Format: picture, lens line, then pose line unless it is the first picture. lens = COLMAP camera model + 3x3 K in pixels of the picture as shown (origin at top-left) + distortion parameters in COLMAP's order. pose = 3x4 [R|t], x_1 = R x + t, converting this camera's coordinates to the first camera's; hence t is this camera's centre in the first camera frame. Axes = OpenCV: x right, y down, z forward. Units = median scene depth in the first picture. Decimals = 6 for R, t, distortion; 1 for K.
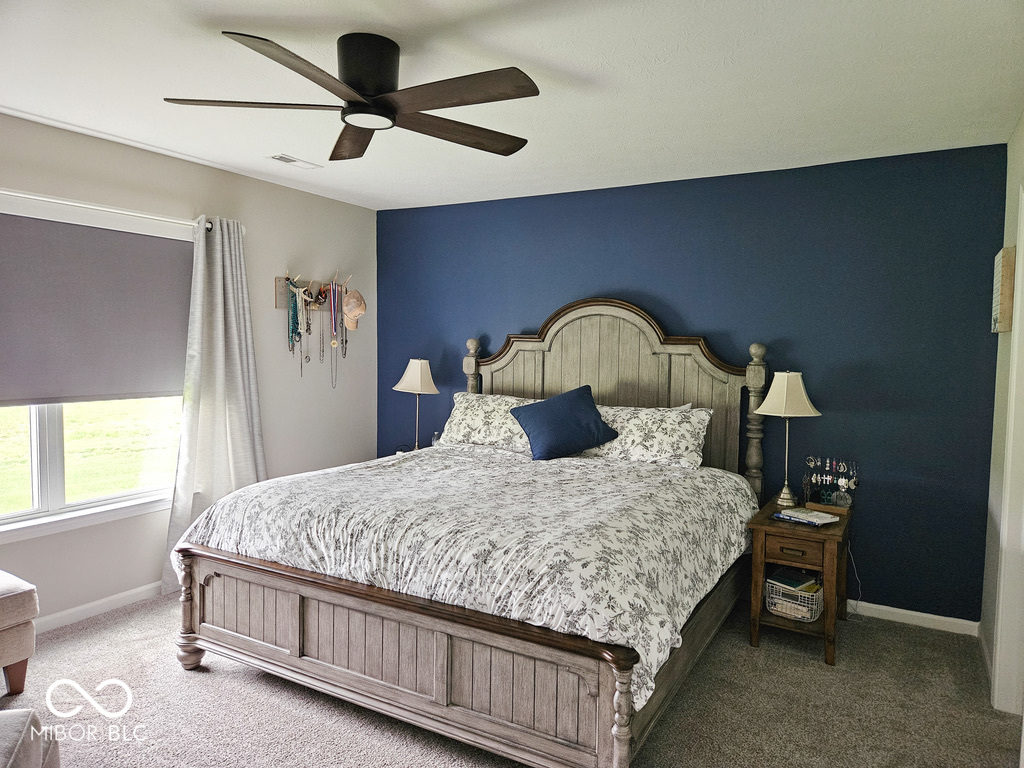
lens RADIAL K [[682.4, 0, 512.0], [0, 682.4, 384.0], [0, 0, 1]] dist [0.083155, -0.076908]
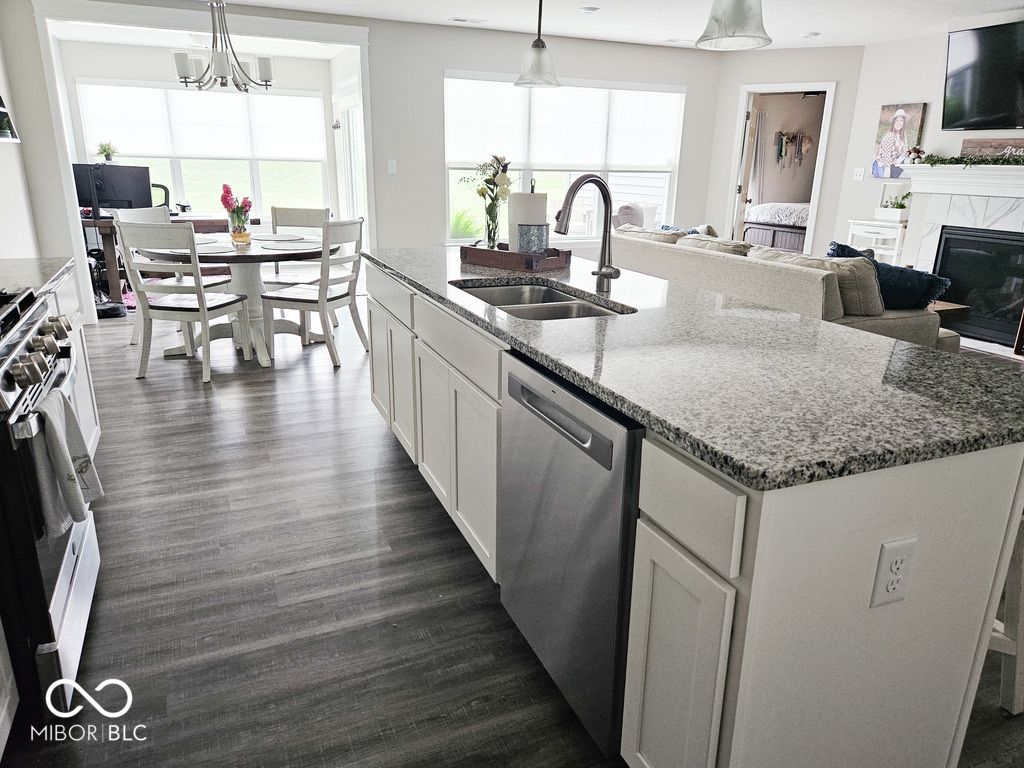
lens RADIAL K [[700.6, 0, 512.0], [0, 700.6, 384.0], [0, 0, 1]] dist [0.042964, -0.034190]
pose [[0.803845, 0.179805, -0.567012, 0.509565], [-0.041408, 0.967823, 0.248201, 0.133087], [0.593395, -0.176037, 0.785425, -1.752327]]
